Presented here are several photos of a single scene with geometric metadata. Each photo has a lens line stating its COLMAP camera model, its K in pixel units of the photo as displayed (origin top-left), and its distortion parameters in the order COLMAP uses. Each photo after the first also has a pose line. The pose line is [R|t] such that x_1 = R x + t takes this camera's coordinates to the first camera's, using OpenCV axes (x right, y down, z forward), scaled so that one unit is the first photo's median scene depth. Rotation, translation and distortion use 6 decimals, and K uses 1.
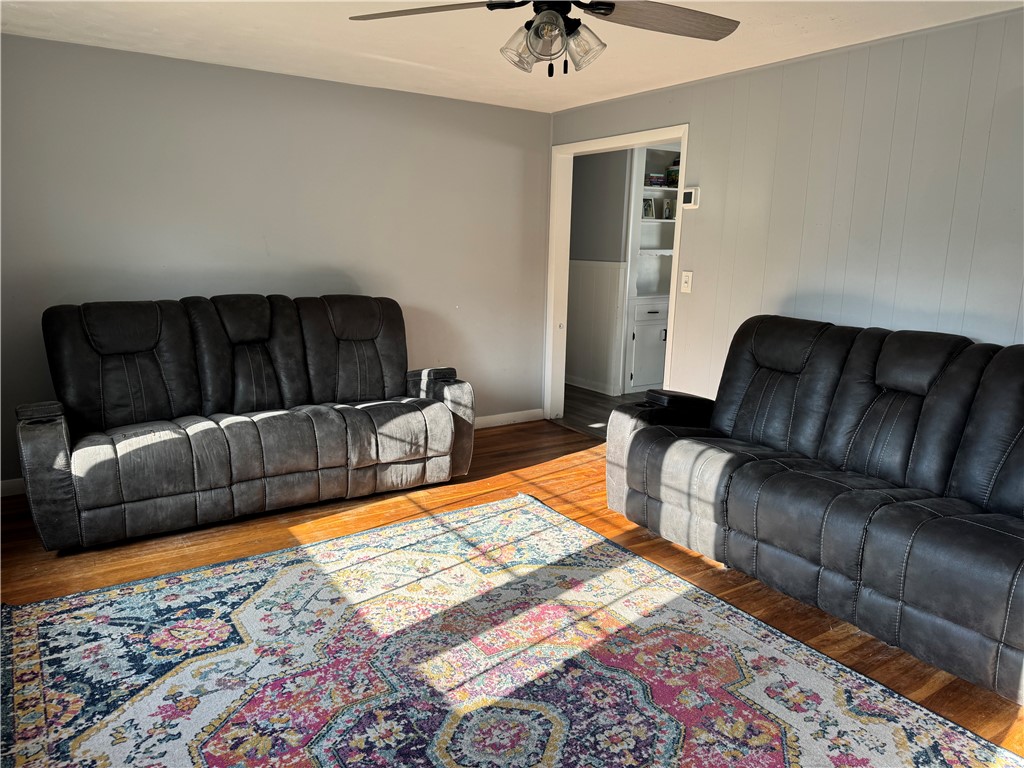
lens RADIAL K [[721.4, 0, 527.0], [0, 721.4, 349.1], [0, 0, 1]] dist [0.072819, -0.087971]
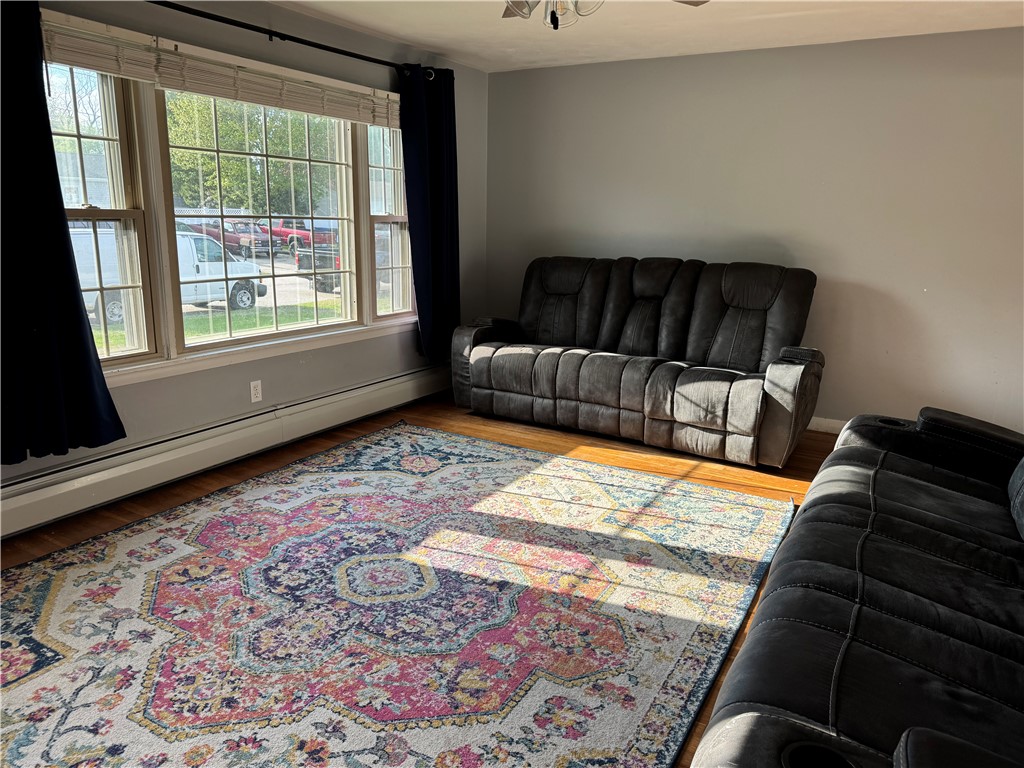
lens RADIAL K [[721.4, 0, 515.3], [0, 721.4, 380.2], [0, 0, 1]] dist [0.072819, -0.087971]
pose [[0.428617, 0.184637, -0.884419, 0.755709], [-0.146489, 0.980145, 0.133628, -0.005036], [0.891531, 0.072282, 0.447154, 0.412957]]
